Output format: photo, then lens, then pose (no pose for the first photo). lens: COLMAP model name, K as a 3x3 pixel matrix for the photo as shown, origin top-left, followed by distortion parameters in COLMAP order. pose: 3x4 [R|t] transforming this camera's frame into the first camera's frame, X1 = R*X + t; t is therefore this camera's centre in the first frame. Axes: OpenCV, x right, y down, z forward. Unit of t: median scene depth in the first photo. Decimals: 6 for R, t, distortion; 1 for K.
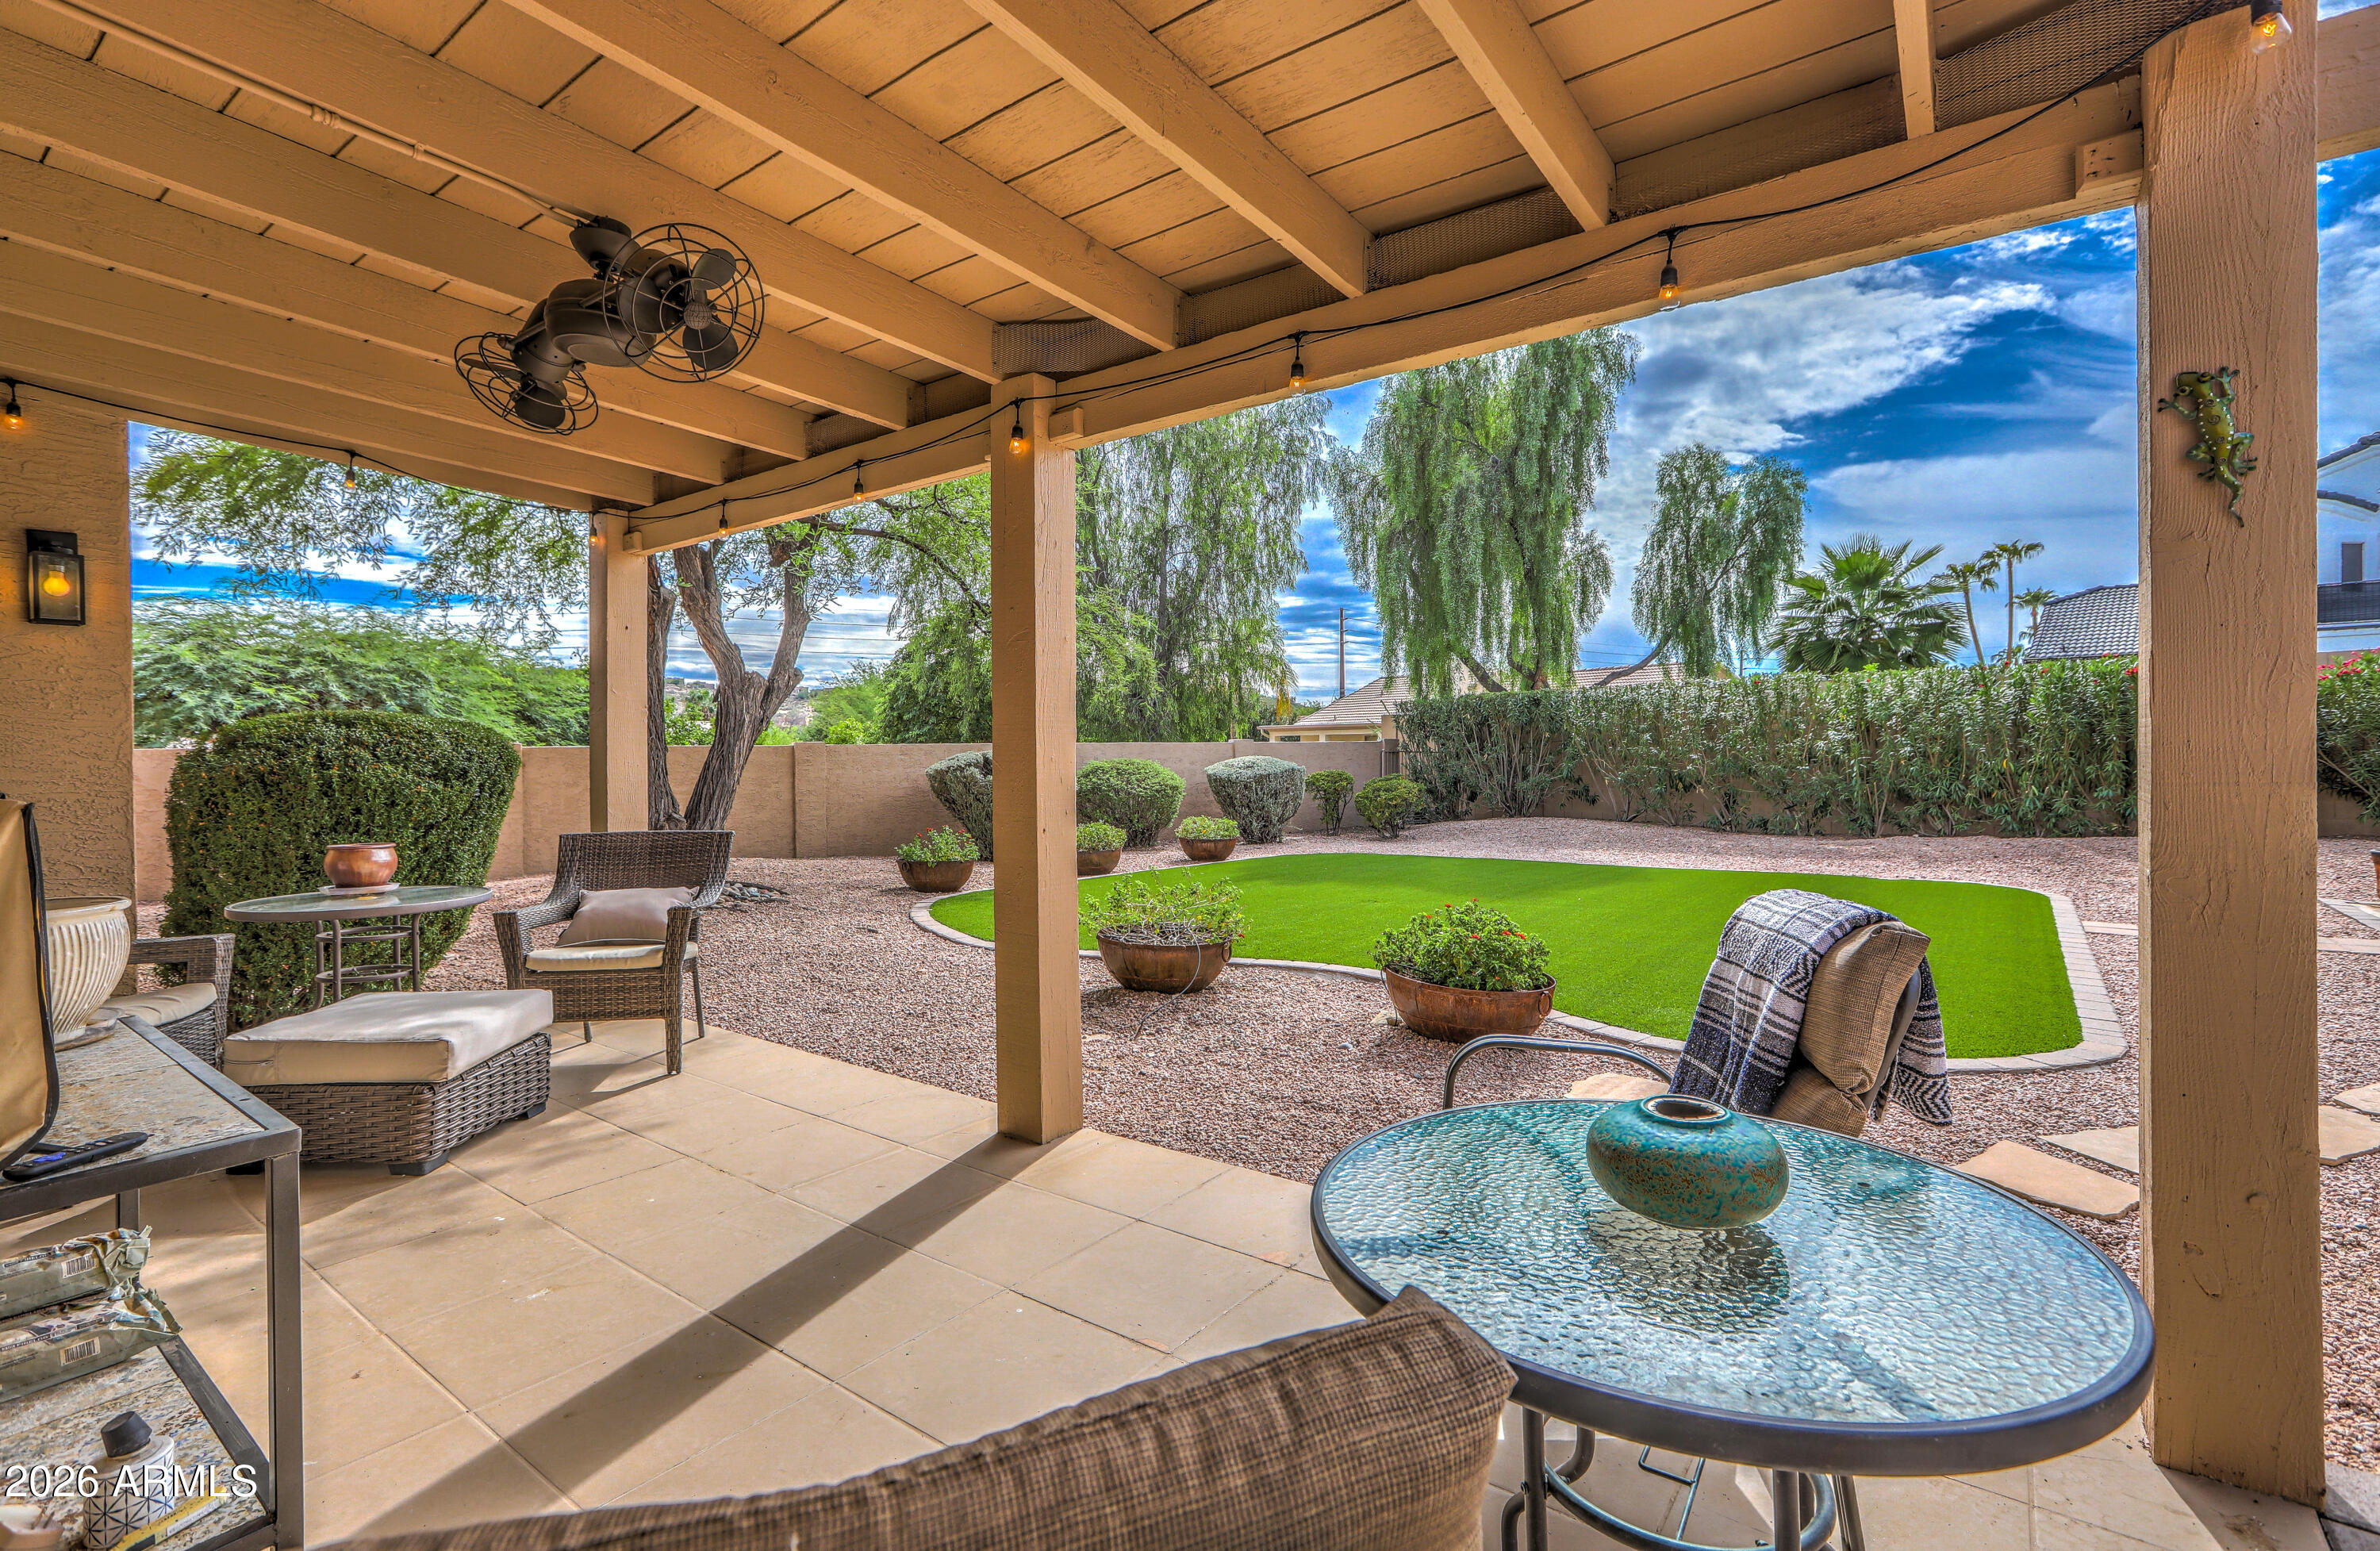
lens RADIAL K [[1085.9, 0, 1239.7], [0, 1085.9, 770.3], [0, 0, 1]] dist [0.001064, 0.002132]
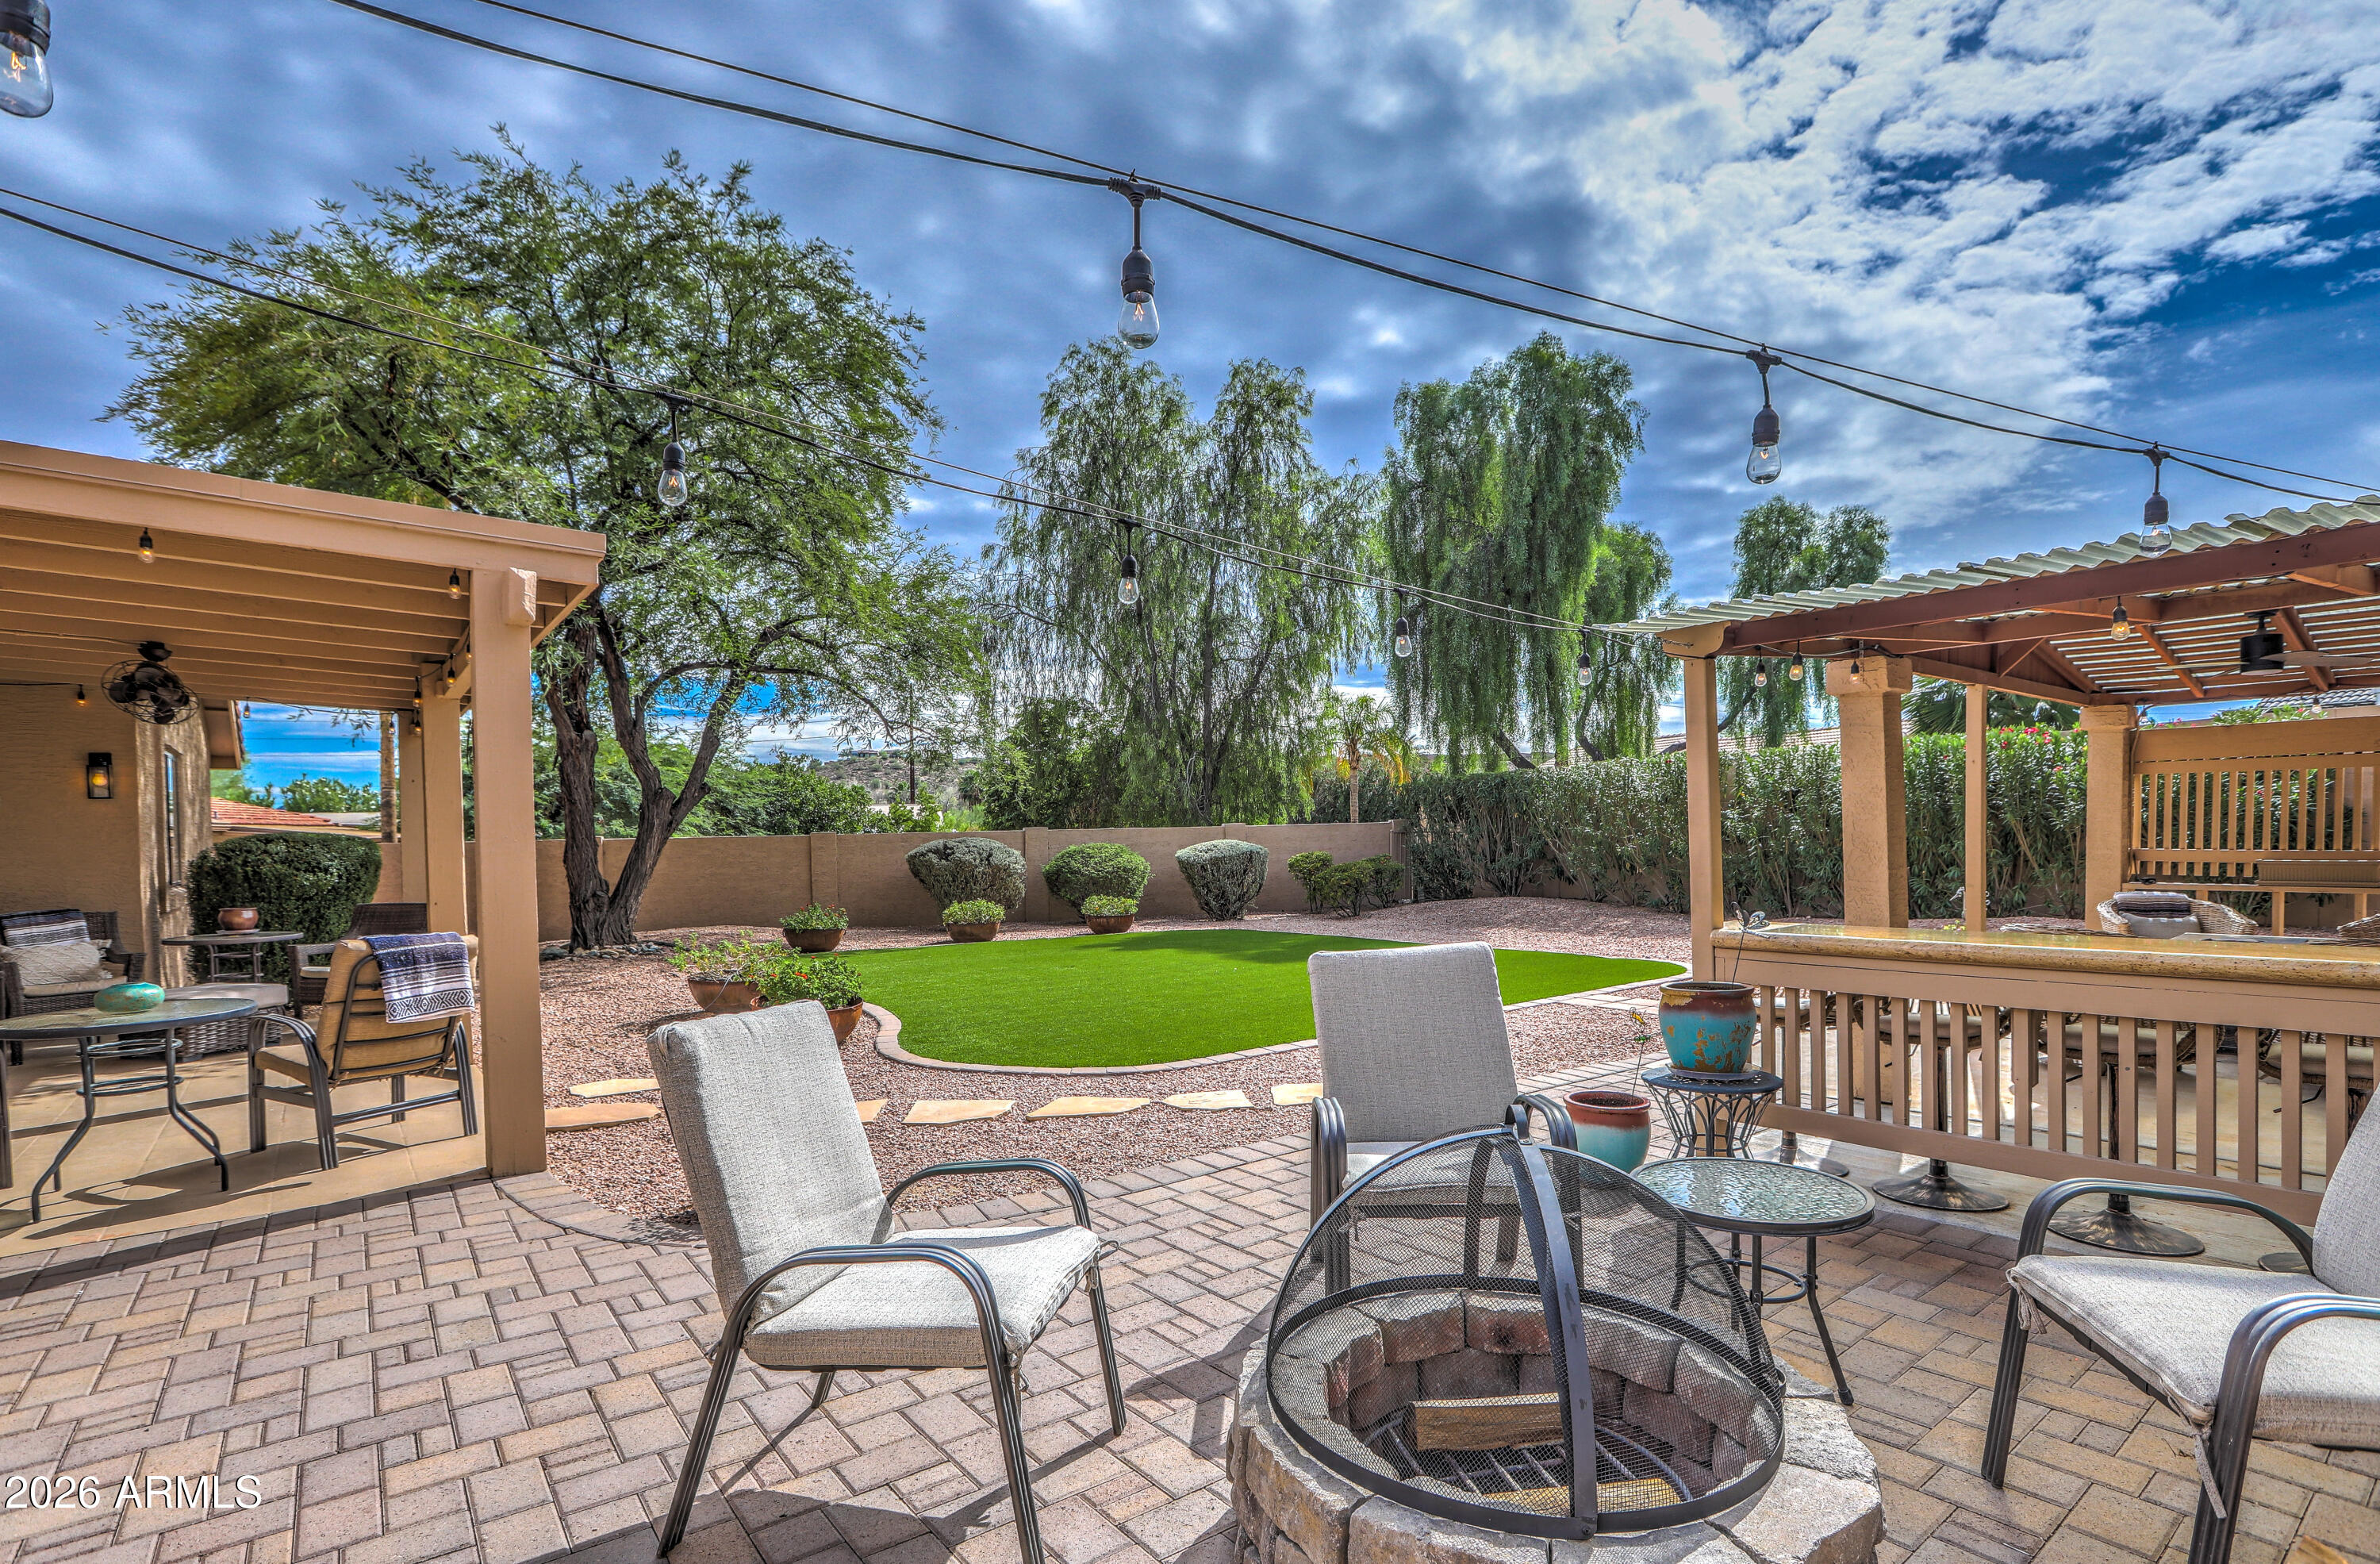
lens RADIAL K [[1135.8, 0, 1210.3], [0, 1135.8, 863.2], [0, 0, 1]] dist [-0.019982, 0.001403]
pose [[0.963884, -0.001401, -0.266320, 0.353852], [0.005906, 0.999853, 0.016118, -0.008817], [0.266258, -0.017109, 0.963750, -0.113441]]
